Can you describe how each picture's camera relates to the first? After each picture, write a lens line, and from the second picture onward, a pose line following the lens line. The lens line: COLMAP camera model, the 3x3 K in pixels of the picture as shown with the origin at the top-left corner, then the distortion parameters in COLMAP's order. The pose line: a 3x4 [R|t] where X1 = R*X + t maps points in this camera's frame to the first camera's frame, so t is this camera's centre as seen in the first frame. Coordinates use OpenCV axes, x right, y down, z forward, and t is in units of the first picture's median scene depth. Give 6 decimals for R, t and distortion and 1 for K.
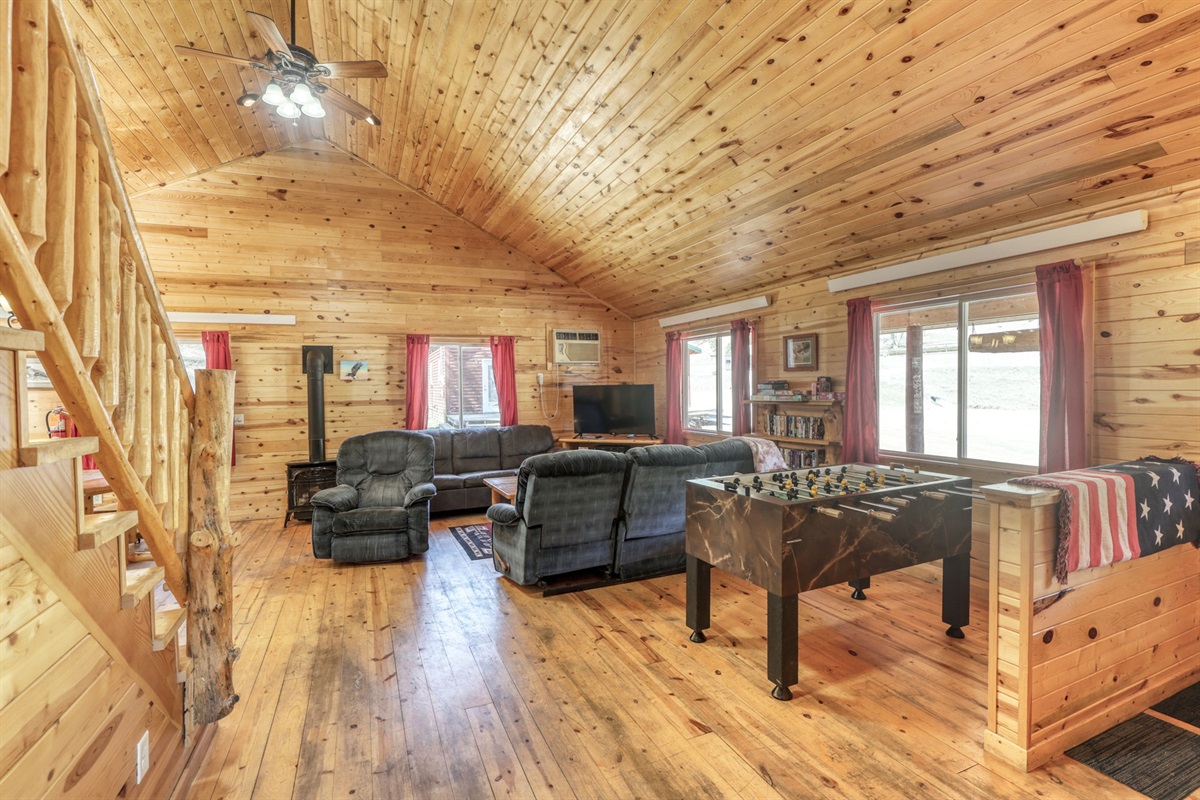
lens RADIAL K [[558.4, 0, 591.4], [0, 558.4, 391.2], [0, 0, 1]] dist [-0.042708, 0.009307]
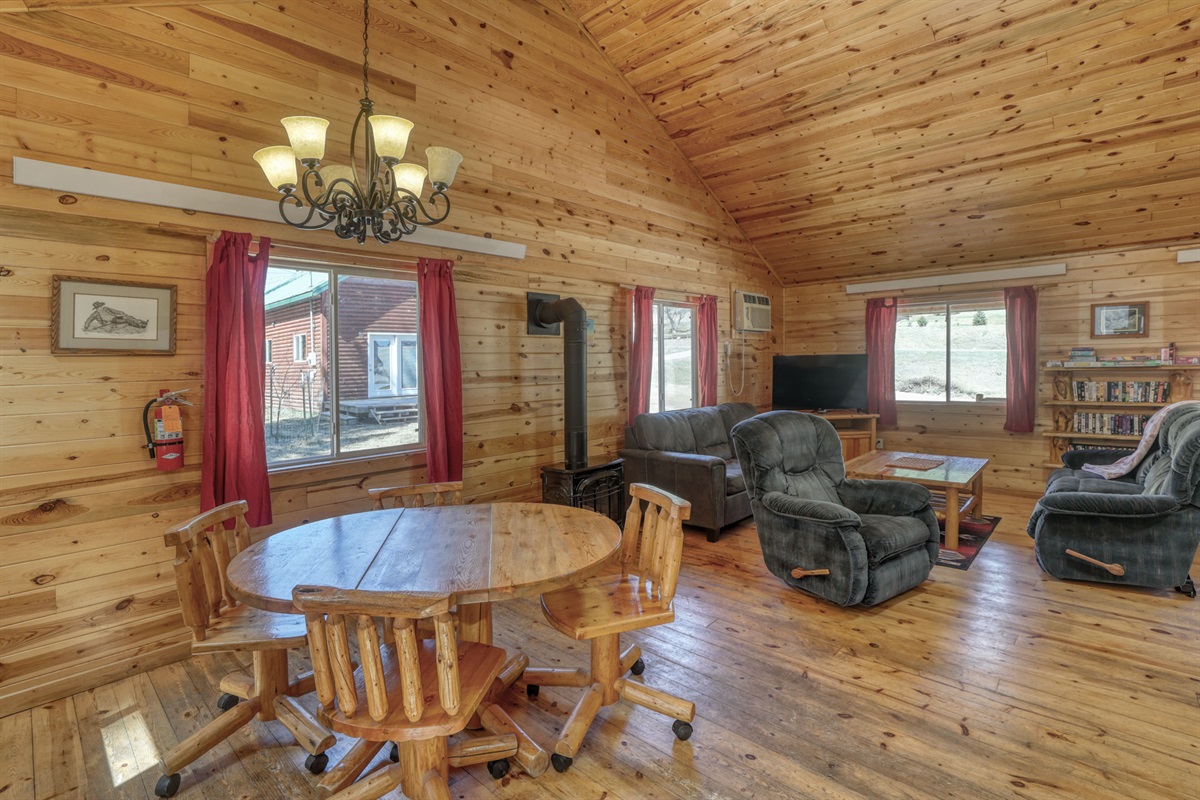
lens RADIAL K [[558.4, 0, 584.0], [0, 558.4, 370.8], [0, 0, 1]] dist [-0.042708, 0.009307]
pose [[0.921365, -0.007532, 0.388626, -0.789496], [0.008752, 0.999961, -0.001368, 0.014876], [-0.388601, 0.004662, 0.921394, 0.389750]]
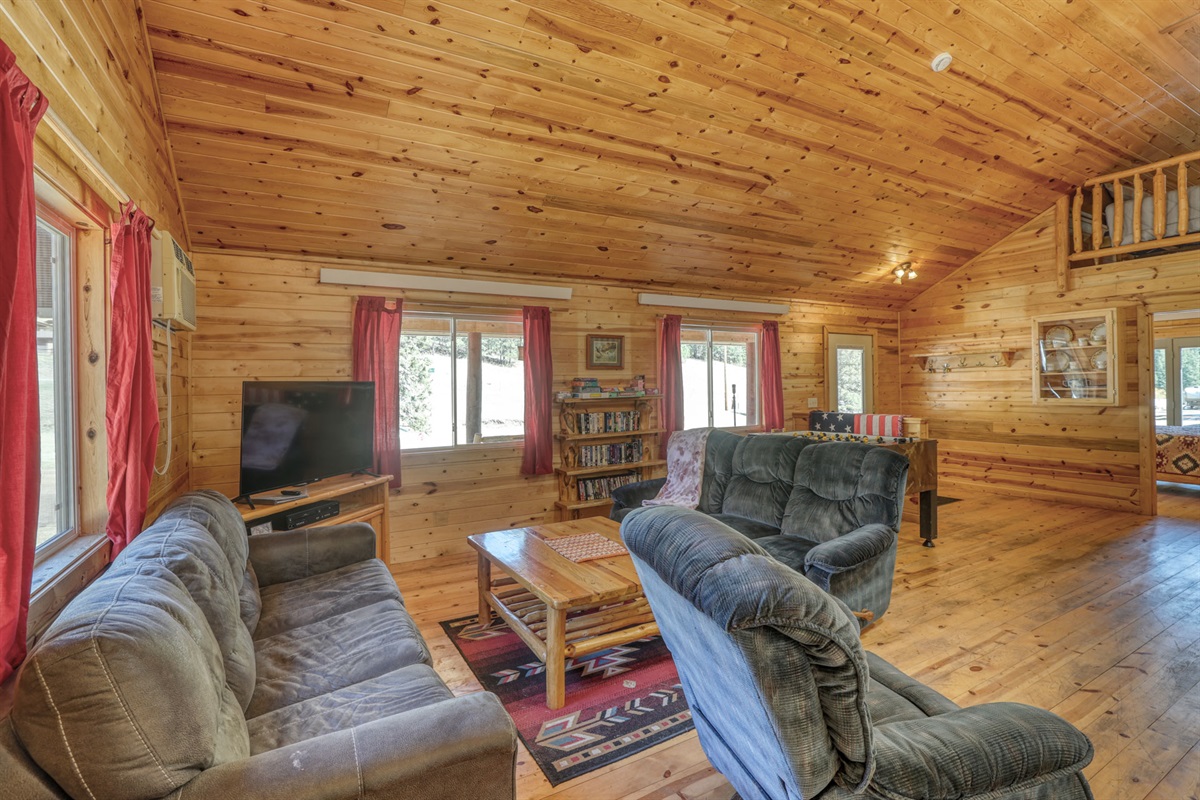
lens RADIAL K [[558.4, 0, 599.7], [0, 558.4, 380.4], [0, 0, 1]] dist [-0.042708, 0.009307]
pose [[-0.109380, 0.023353, 0.993726, -0.571576], [0.026974, 0.999426, -0.020517, 0.005391], [-0.993634, 0.024561, -0.109947, 0.955694]]
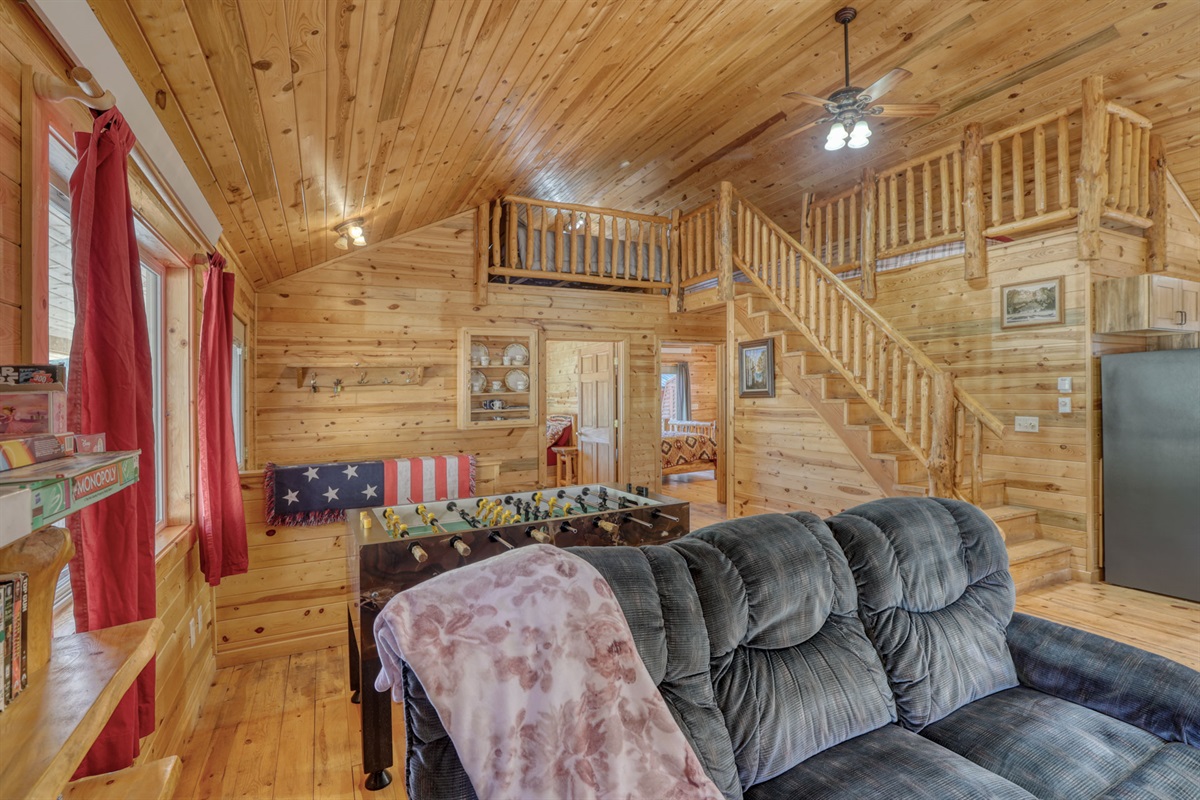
lens RADIAL K [[558.4, 0, 588.2], [0, 558.4, 397.8], [0, 0, 1]] dist [-0.042708, 0.009307]
pose [[-0.997393, 0.034888, -0.063162, 0.190717], [0.033996, 0.999307, 0.015142, -0.006359], [0.063646, 0.012956, -0.997888, 0.948139]]
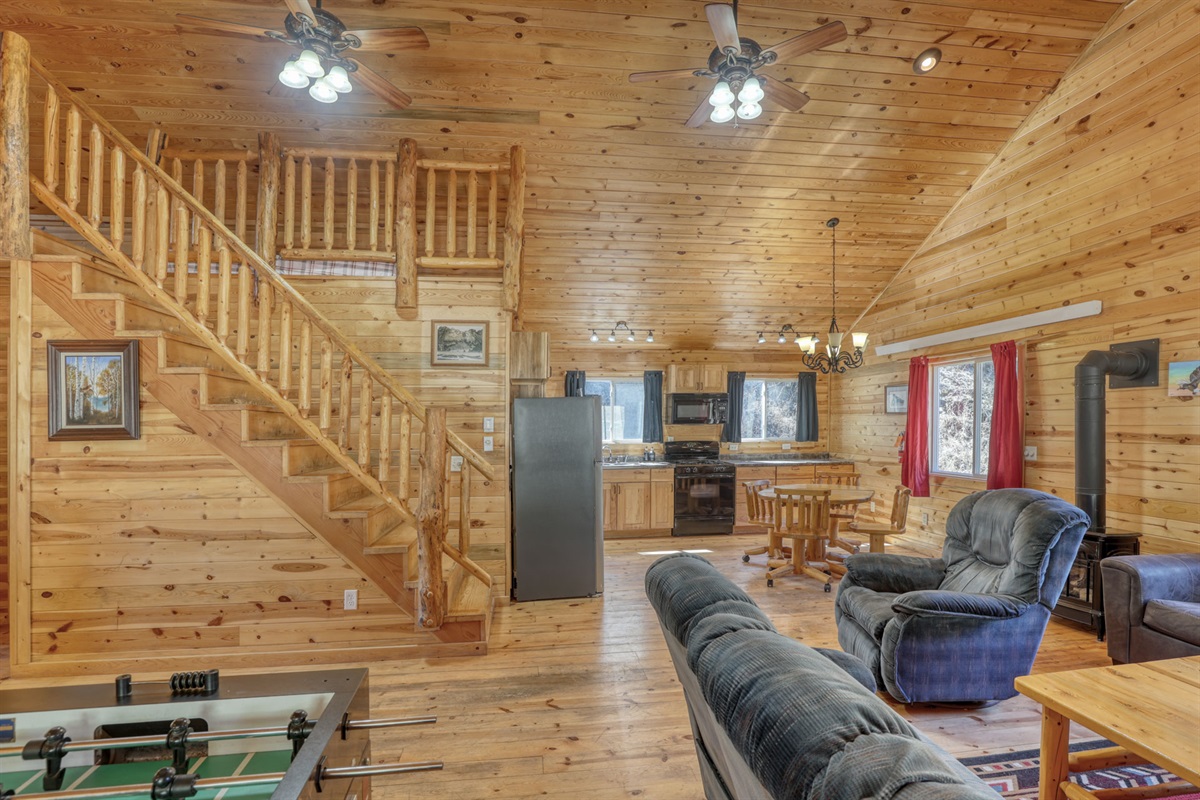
lens RADIAL K [[587.3, 0, 621.6], [0, 587.3, 433.8], [0, 0, 1]] dist [-0.044864, 0.005180]
pose [[-0.227679, 0.033947, -0.973144, 0.266673], [0.004200, 0.999417, 0.033881, -0.005213], [0.973727, 0.003627, -0.227689, 0.655556]]
